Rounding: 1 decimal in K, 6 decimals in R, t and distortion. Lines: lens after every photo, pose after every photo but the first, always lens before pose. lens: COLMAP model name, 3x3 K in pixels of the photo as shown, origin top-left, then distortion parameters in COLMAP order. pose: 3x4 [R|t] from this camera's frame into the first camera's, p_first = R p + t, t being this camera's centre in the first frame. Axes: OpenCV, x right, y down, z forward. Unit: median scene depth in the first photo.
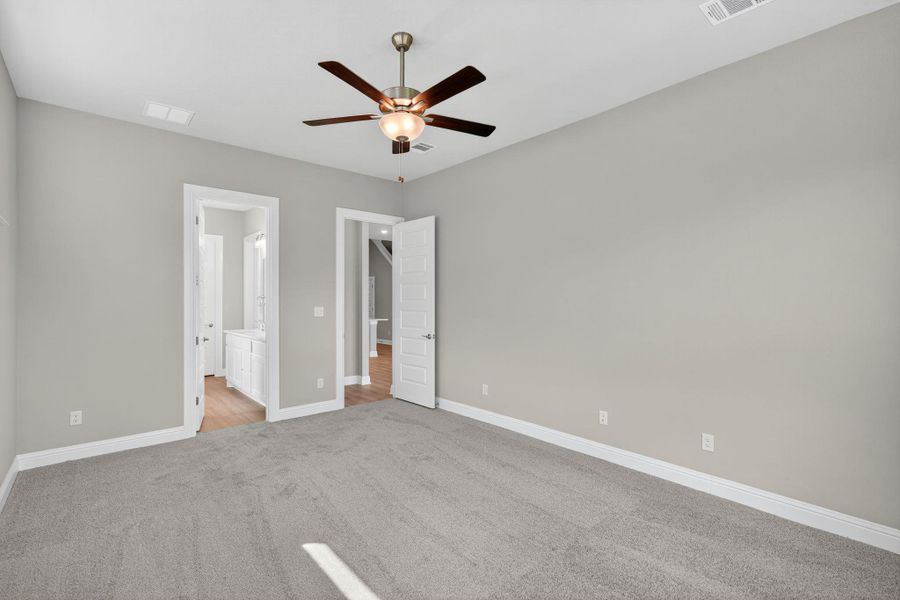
lens RADIAL K [[419.1, 0, 449.2], [0, 419.1, 294.6], [0, 0, 1]] dist [0.001843, 0.000033]
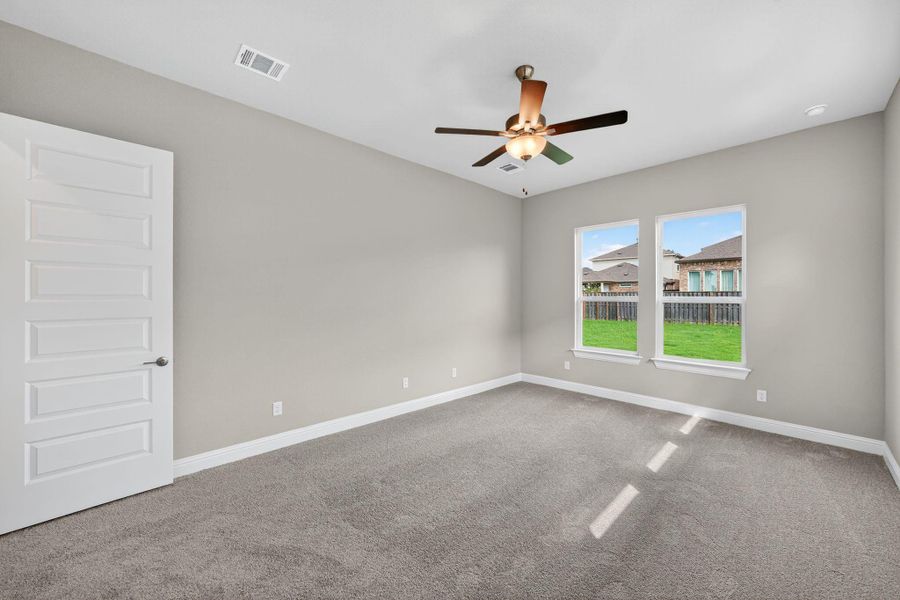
lens RADIAL K [[347.1, 0, 453.3], [0, 347.1, 293.1], [0, 0, 1]] dist [-0.011340, 0.000109]
pose [[-0.064577, 0.004595, 0.997902, -0.546146], [-0.009639, 0.999940, -0.005228, 0.006756], [-0.997866, -0.009956, -0.064529, 0.652466]]
